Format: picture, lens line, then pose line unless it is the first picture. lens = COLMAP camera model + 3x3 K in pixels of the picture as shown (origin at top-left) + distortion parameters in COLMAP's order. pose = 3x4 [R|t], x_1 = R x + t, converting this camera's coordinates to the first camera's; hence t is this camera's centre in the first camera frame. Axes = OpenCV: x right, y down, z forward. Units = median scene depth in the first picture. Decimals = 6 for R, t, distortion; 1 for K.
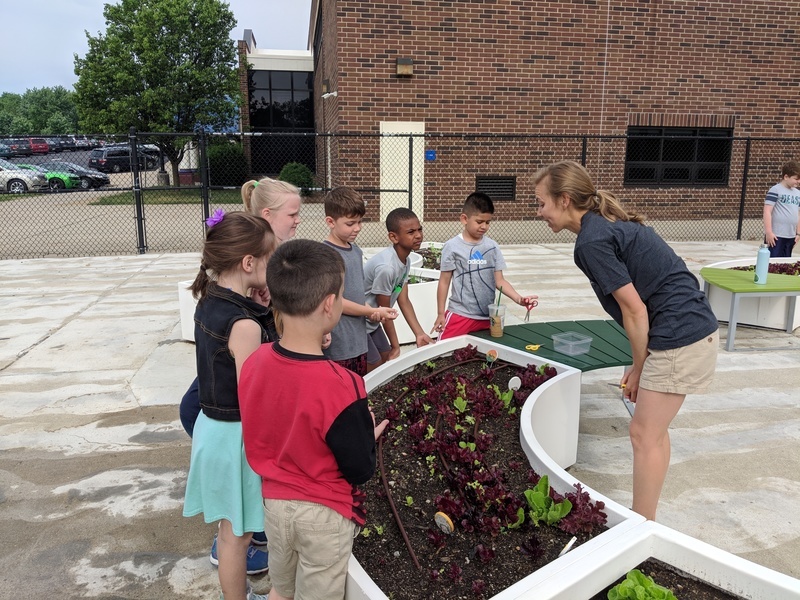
lens RADIAL K [[629.2, 0, 399.1], [0, 629.2, 298.2], [0, 0, 1]] dist [-0.066762, -0.002875]
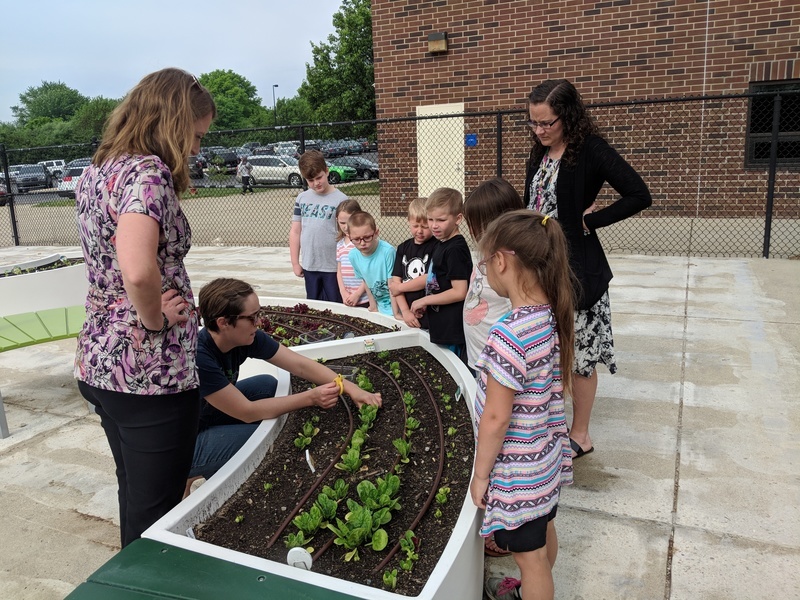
lens RADIAL K [[629.2, 0, 399.7], [0, 629.2, 303.7], [0, 0, 1]] dist [-0.066762, -0.002875]
pose [[0.824211, 0.086798, -0.559592, 0.473663], [-0.071247, 0.996225, 0.049585, -0.037110], [0.561783, -0.000999, 0.827284, 0.222259]]
